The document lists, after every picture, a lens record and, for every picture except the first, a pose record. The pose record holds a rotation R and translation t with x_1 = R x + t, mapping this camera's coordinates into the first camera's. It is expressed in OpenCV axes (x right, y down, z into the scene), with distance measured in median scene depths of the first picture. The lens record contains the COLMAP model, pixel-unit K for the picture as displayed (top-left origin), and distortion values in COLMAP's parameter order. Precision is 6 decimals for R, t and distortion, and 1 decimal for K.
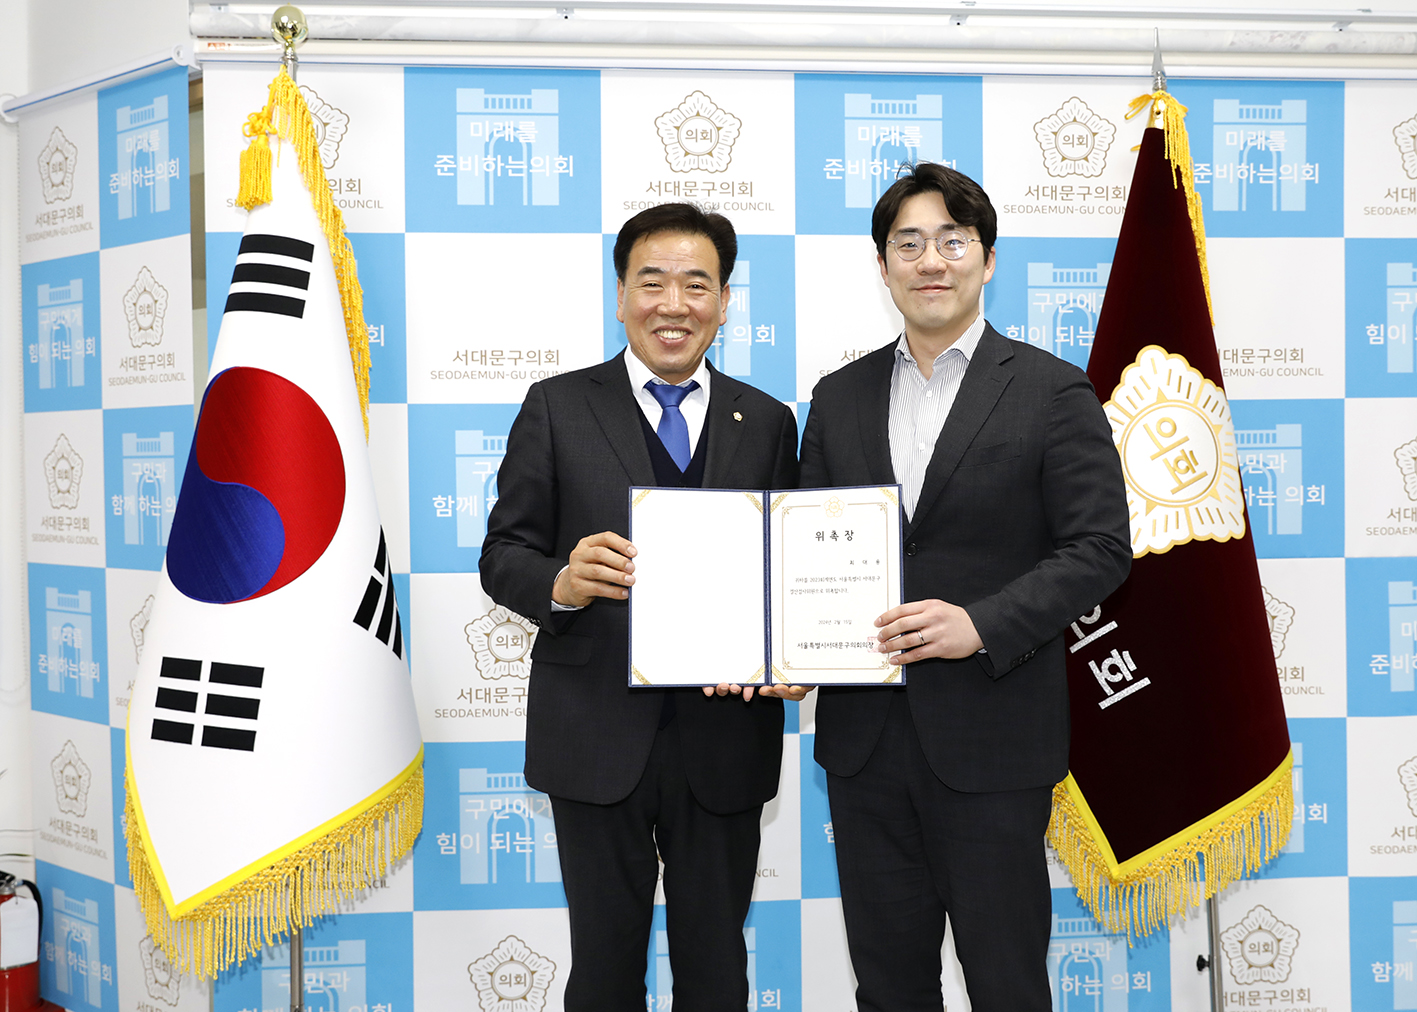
lens RADIAL K [[1582.3, 0, 774.3], [0, 1582.3, 448.3], [0, 0, 1]] dist [-0.052072, 0.096506]
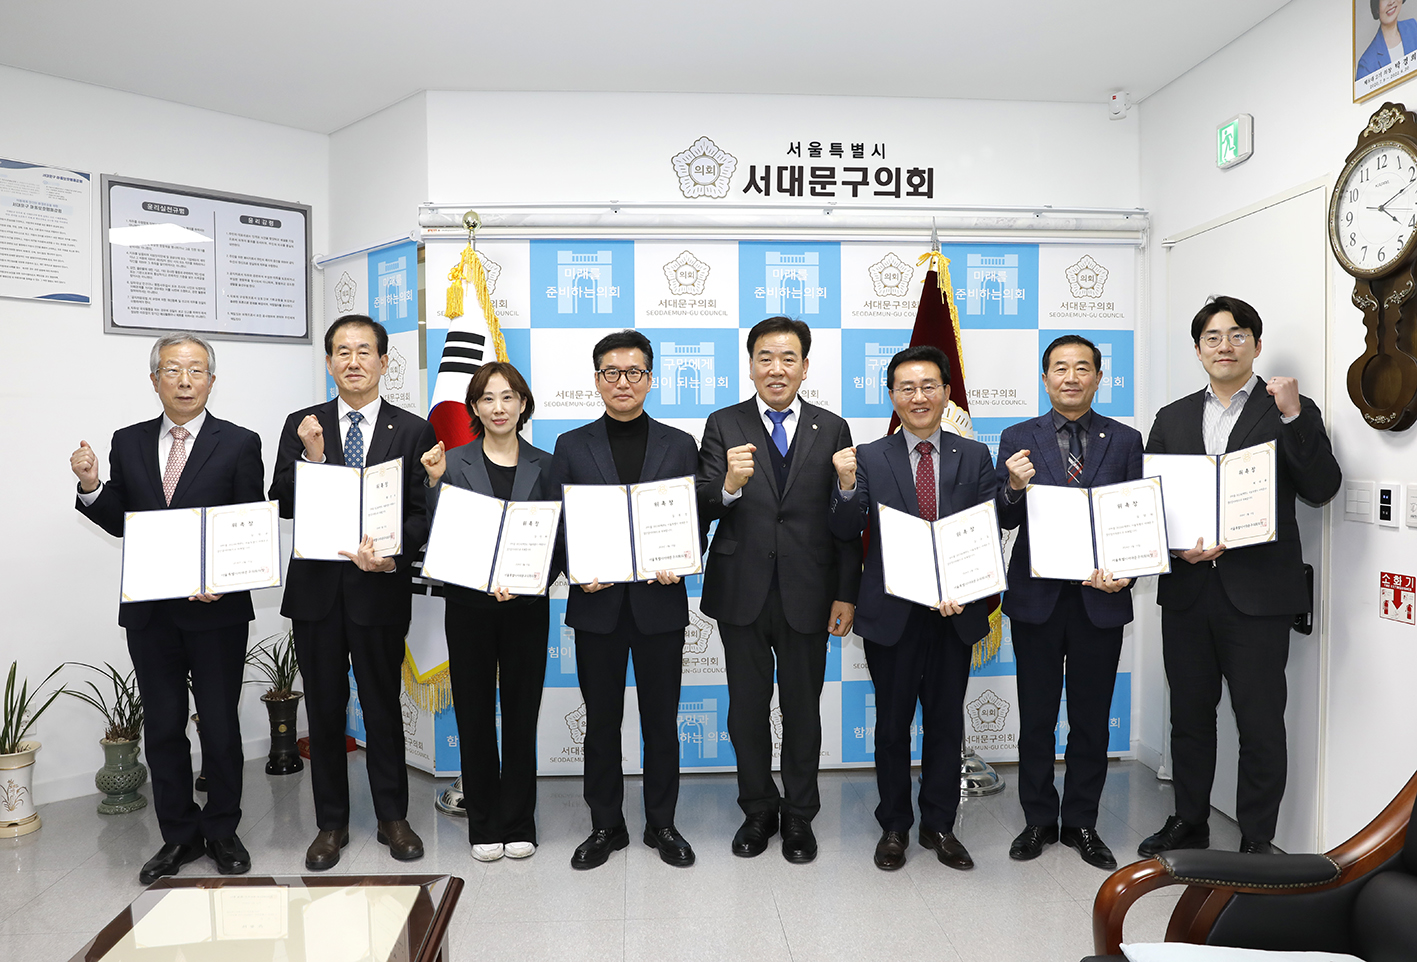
lens RADIAL K [[1009.6, 0, 708.6], [0, 1009.6, 478.8], [0, 0, 1]] dist [-0.116745, 0.113326]
pose [[0.999342, 0.002586, -0.036190, 0.021340], [-0.001320, 0.999388, 0.034947, 0.000277], [0.036258, -0.034876, 0.998734, -0.189974]]
